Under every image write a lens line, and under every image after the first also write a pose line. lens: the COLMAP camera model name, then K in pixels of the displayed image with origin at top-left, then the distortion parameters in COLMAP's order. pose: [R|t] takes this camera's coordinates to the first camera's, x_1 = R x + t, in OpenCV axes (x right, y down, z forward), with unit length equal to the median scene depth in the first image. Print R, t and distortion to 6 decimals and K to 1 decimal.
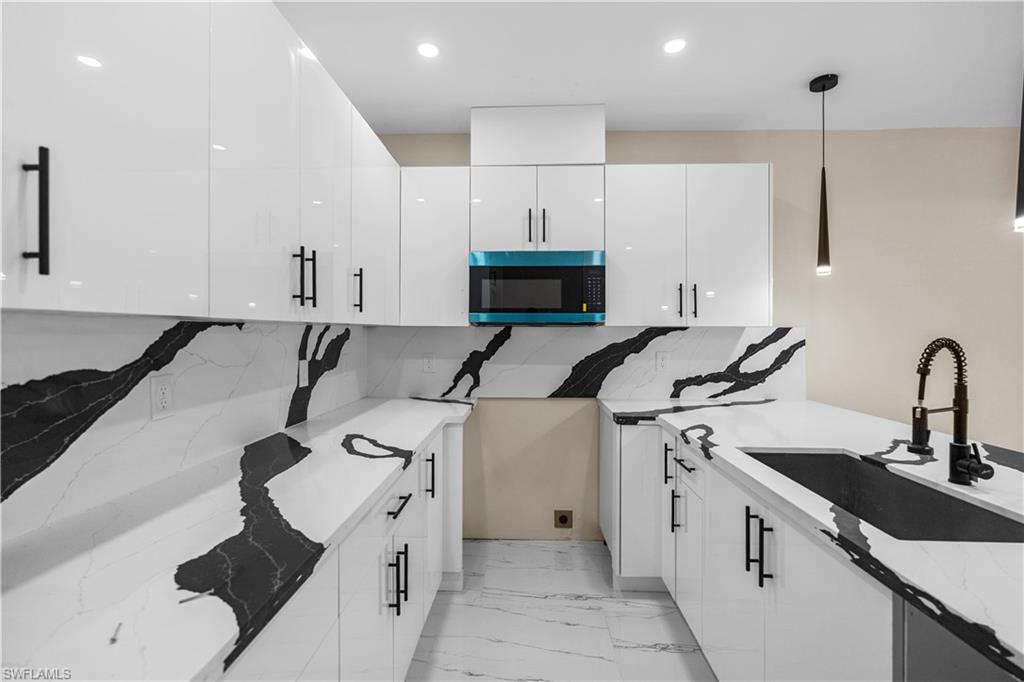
lens RADIAL K [[455.4, 0, 512.2], [0, 455.4, 333.3], [0, 0, 1]] dist [-0.000344, 0.000012]
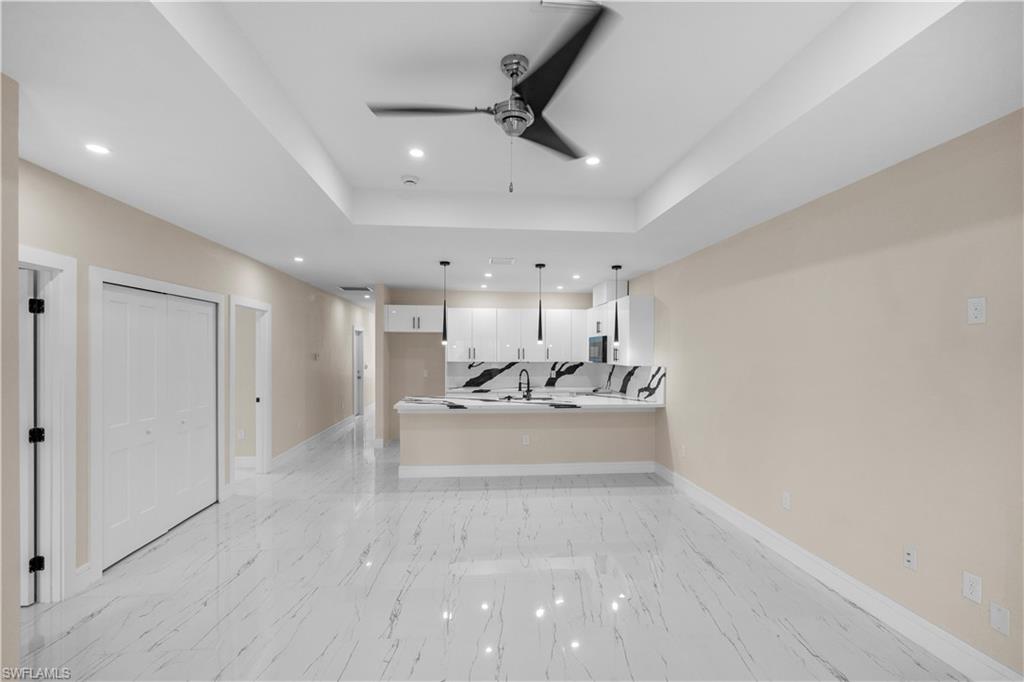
lens RADIAL K [[462.9, 0, 515.9], [0, 462.9, 353.5], [0, 0, 1]] dist [0.000798, 0.000294]
pose [[0.138176, 0.003961, -0.990400, 2.518214], [-0.007798, 0.999965, 0.002912, -0.072380], [0.990377, 0.007321, 0.138202, 0.095565]]
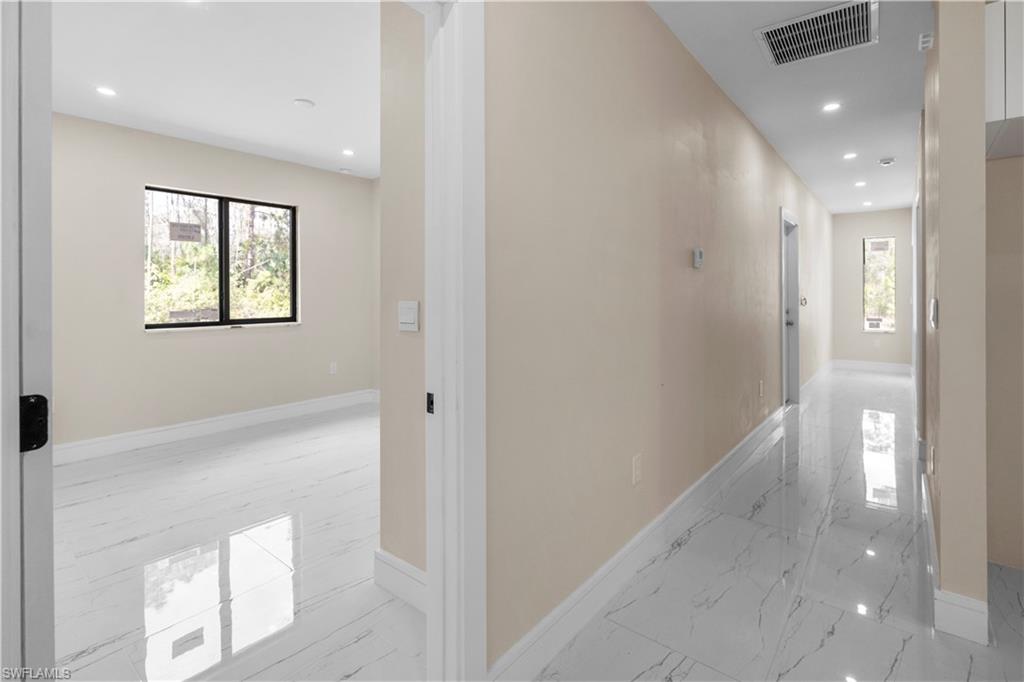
lens RADIAL K [[474.8, 0, 515.6], [0, 474.8, 295.7], [0, 0, 1]] dist [-0.000951, -0.000180]
pose [[-0.602620, 0.001400, -0.798027, 0.692285], [-0.001568, 0.999994, 0.002938, 0.035132], [0.798027, 0.003021, -0.602615, -0.388739]]
